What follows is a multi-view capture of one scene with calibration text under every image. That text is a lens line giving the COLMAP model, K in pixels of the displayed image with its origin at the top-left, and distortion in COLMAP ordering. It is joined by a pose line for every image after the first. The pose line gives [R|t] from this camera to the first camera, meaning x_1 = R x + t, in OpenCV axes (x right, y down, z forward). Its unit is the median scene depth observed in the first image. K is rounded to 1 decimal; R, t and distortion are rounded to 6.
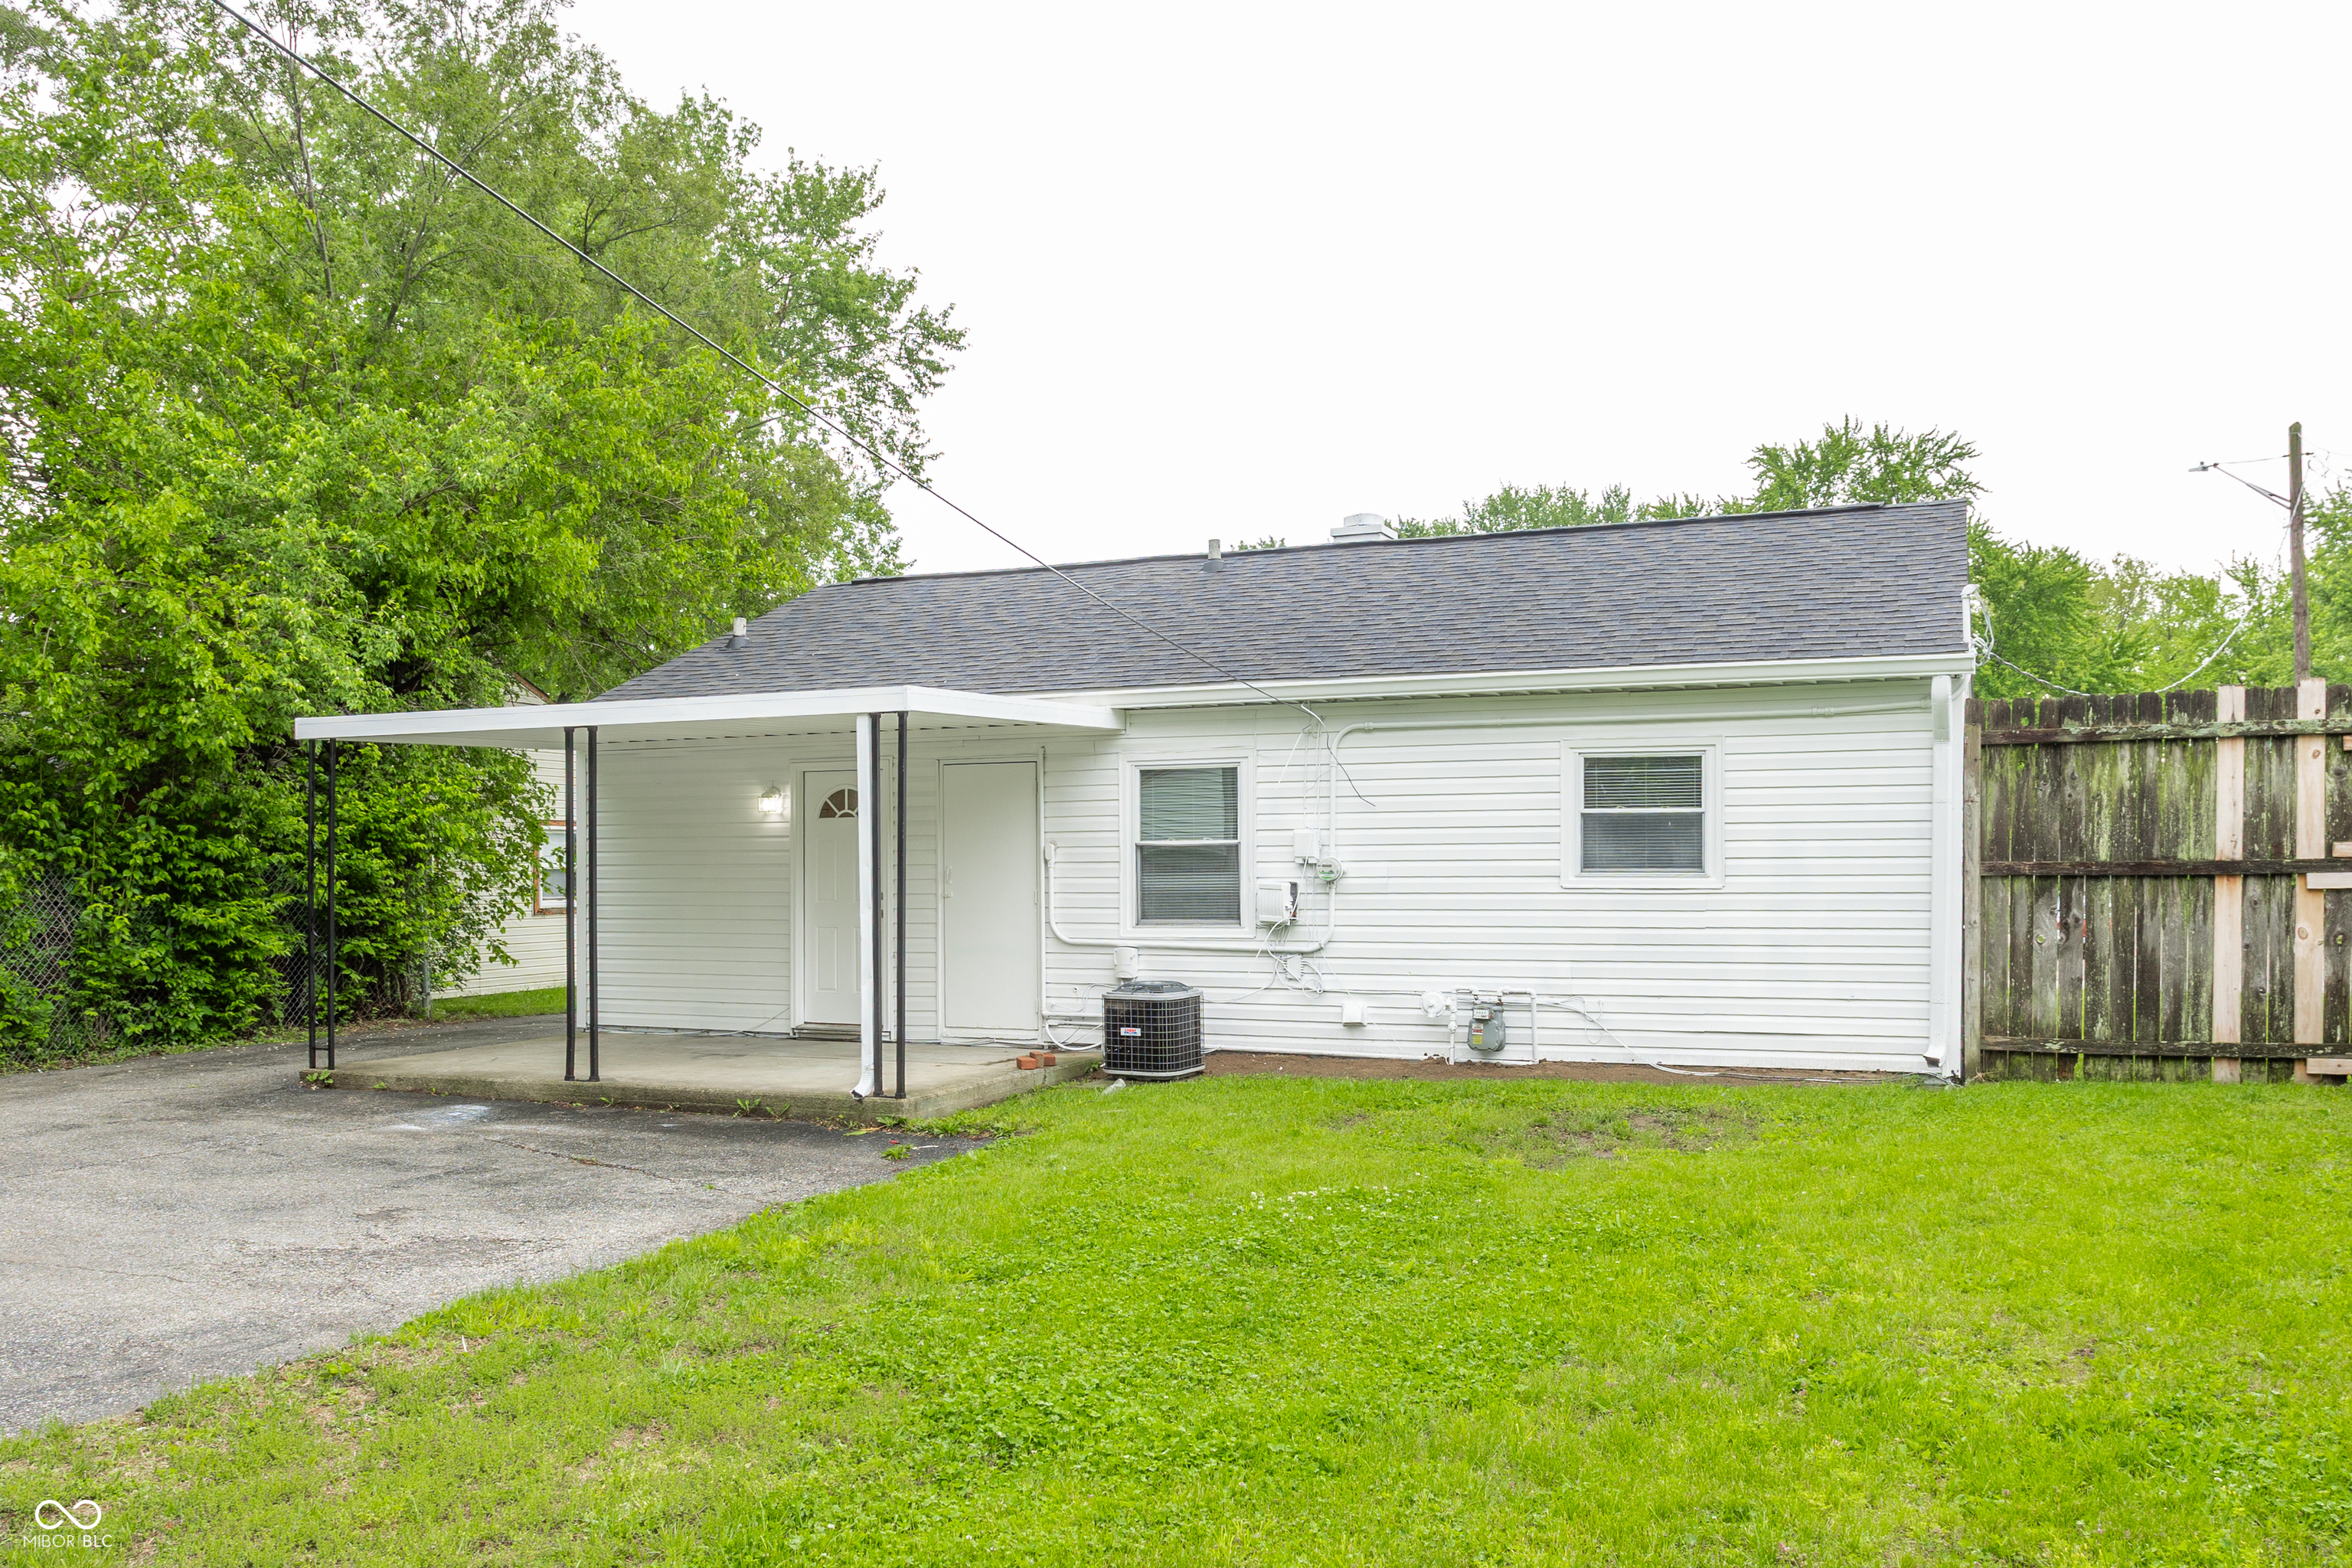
lens RADIAL K [[1351.4, 0, 1176.9], [0, 1351.4, 874.1], [0, 0, 1]] dist [0.000579, 0.003039]
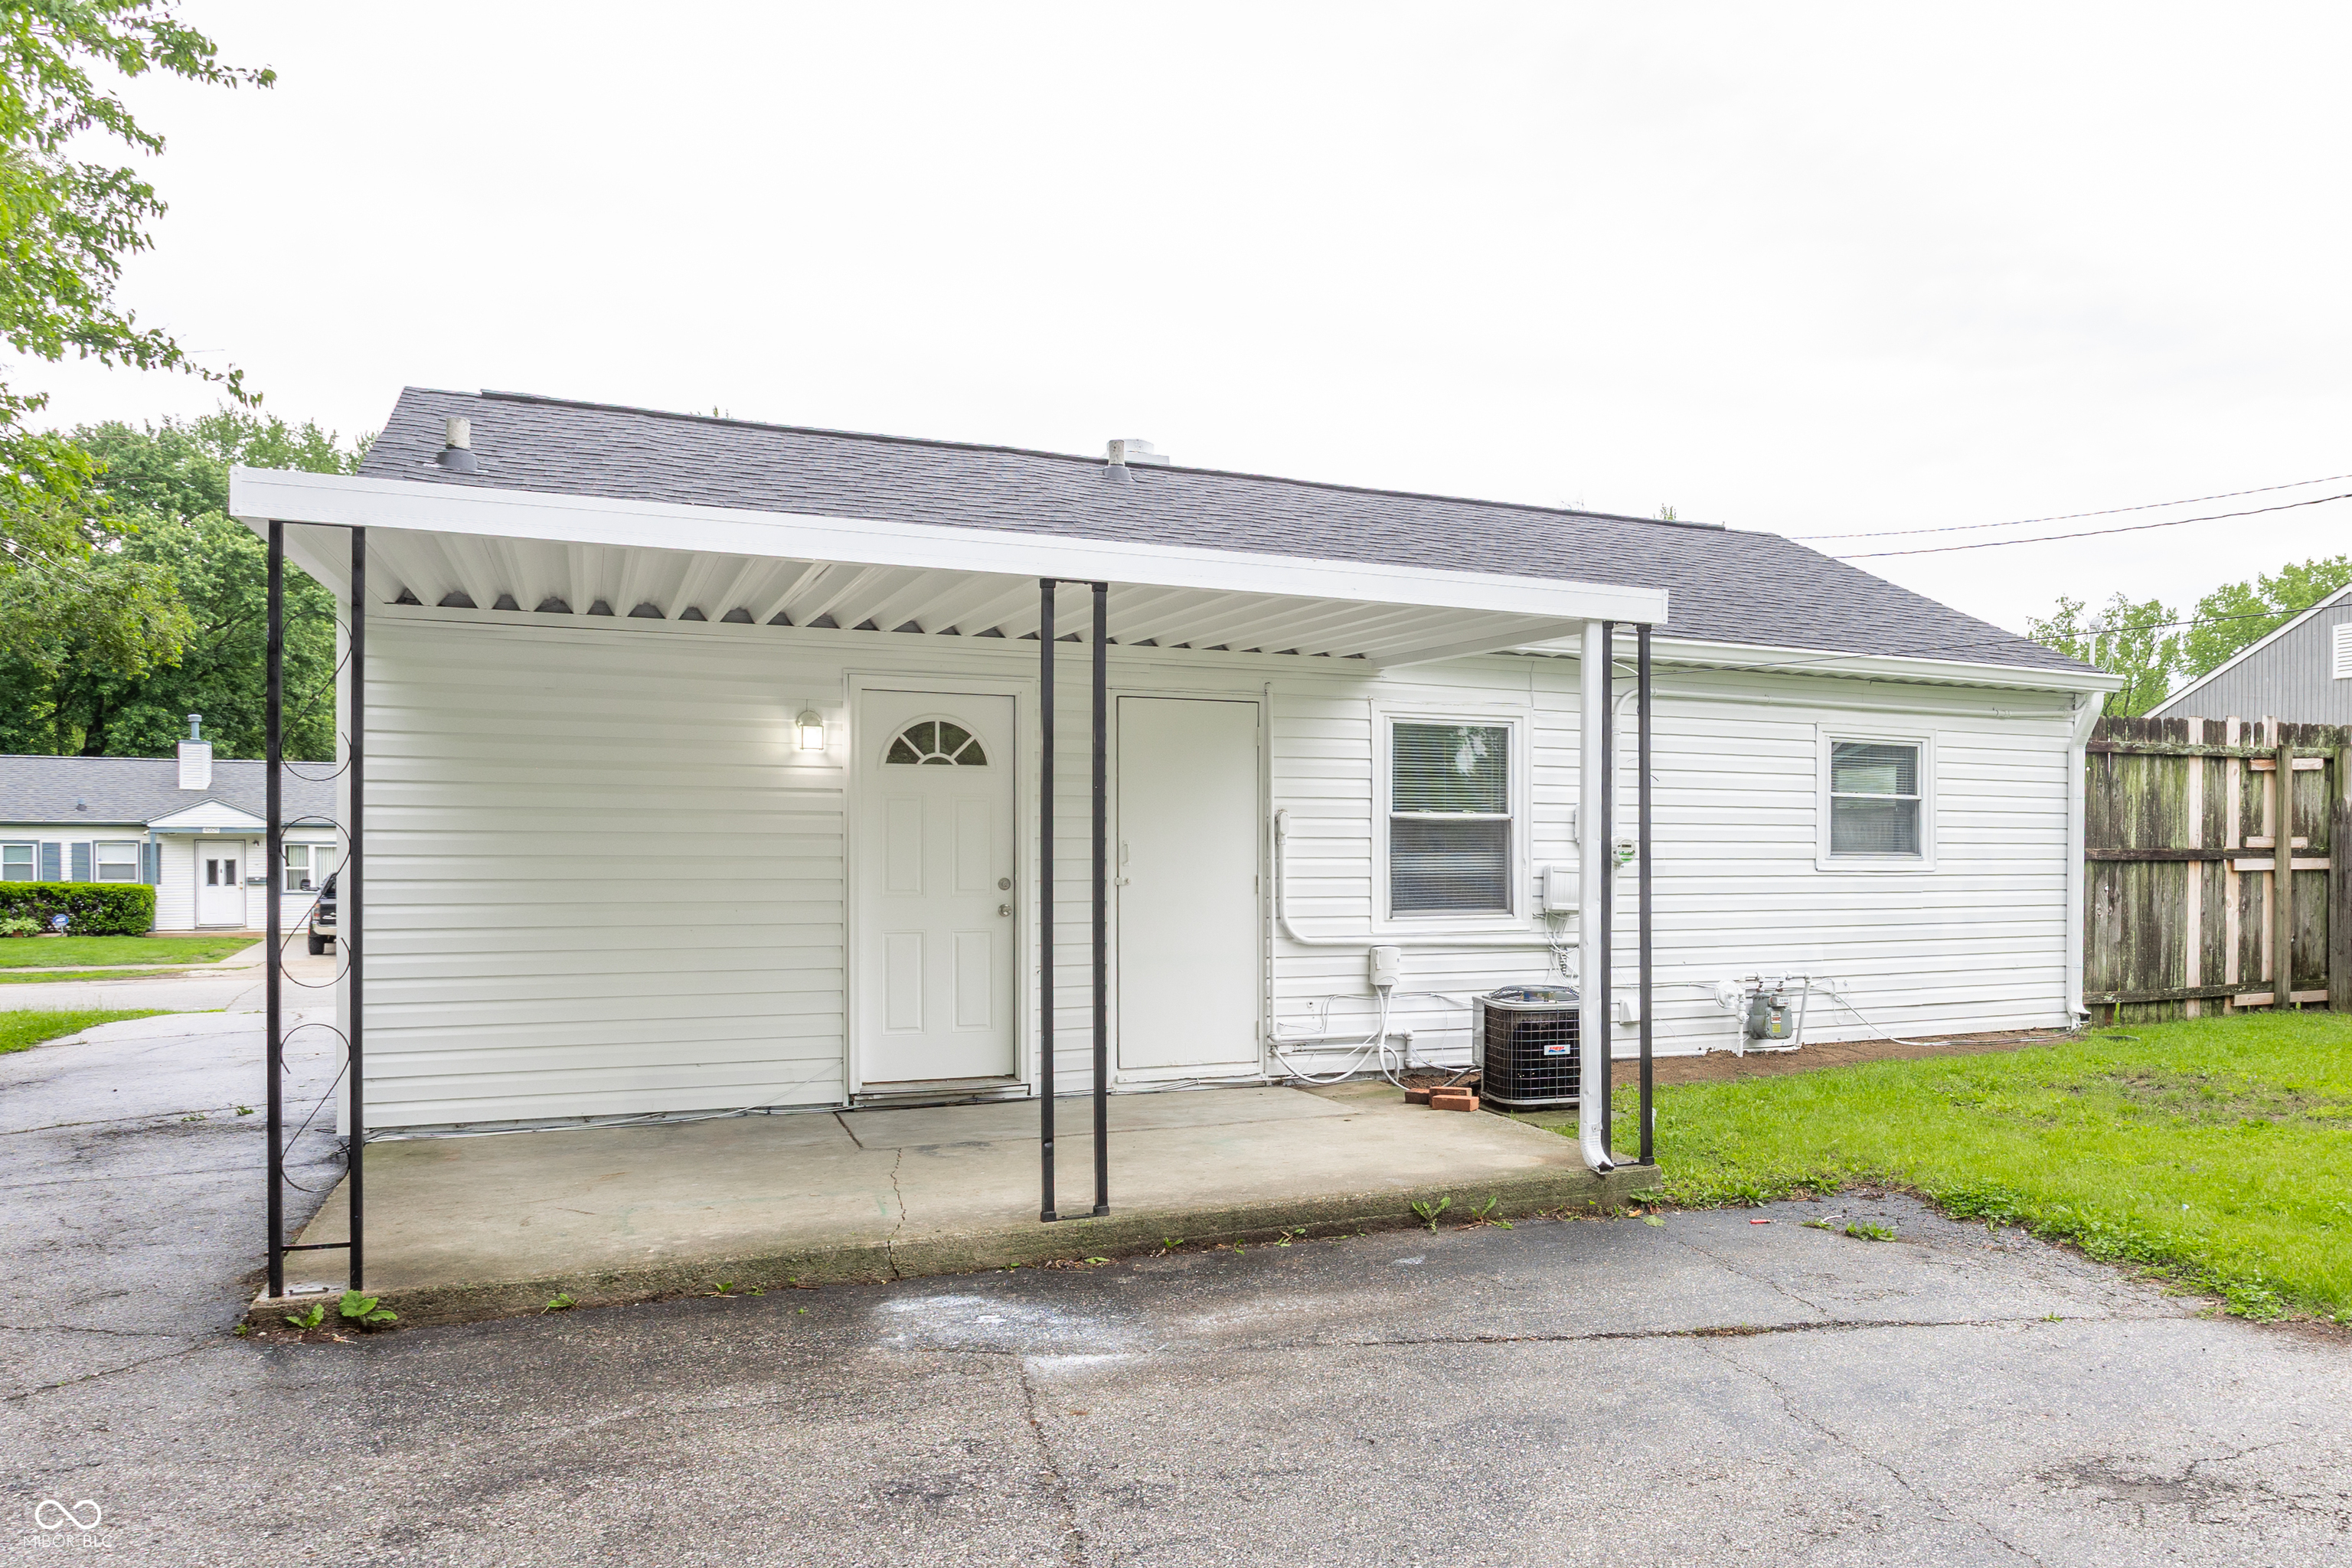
lens RADIAL K [[1411.6, 0, 1086.2], [0, 1411.6, 869.3], [0, 0, 1]] dist [0.003411, 0.001717]
pose [[0.763571, 0.001013, 0.645723, -0.898926], [-0.004667, 0.999981, 0.003950, 0.008536], [-0.645707, -0.006029, 0.763562, 0.614349]]
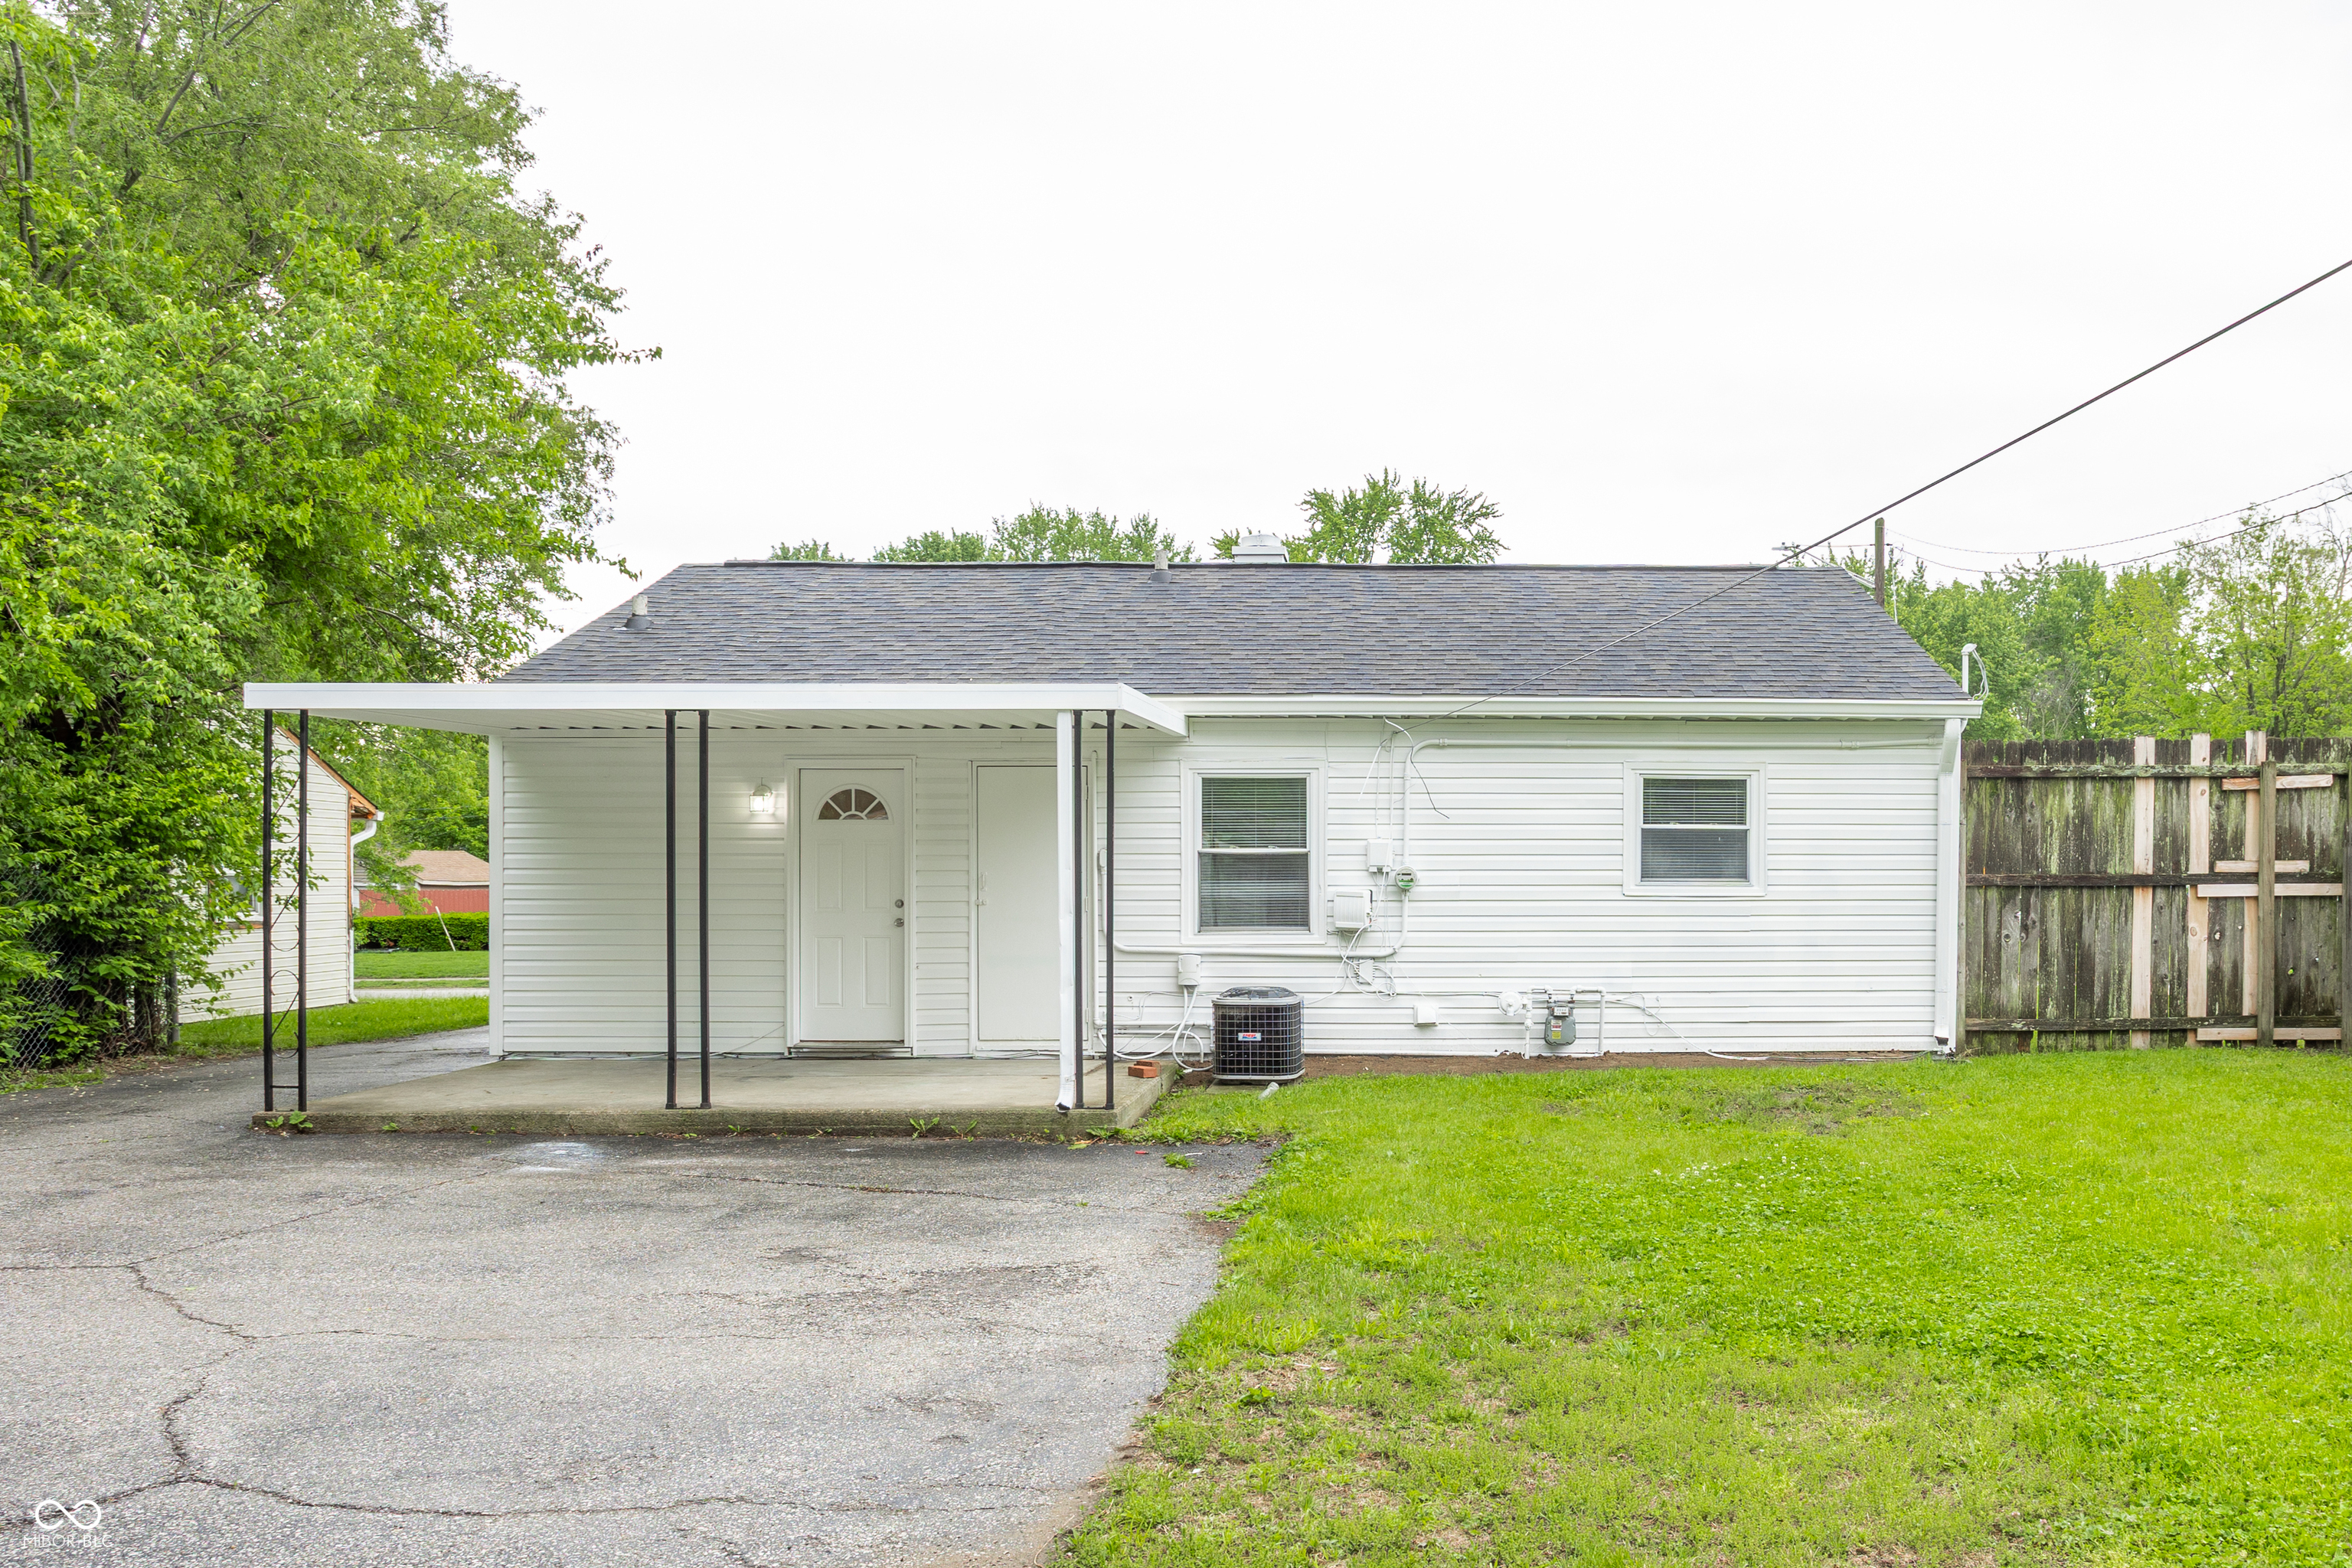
lens RADIAL K [[1355.5, 0, 1178.3], [0, 1355.5, 896.3], [0, 0, 1]] dist [0.003590, -0.000268]
pose [[0.952848, 0.003571, 0.303426, -0.447354], [-0.004887, 0.999982, 0.003577, 0.009632], [-0.303407, -0.004891, 0.952848, 0.060026]]
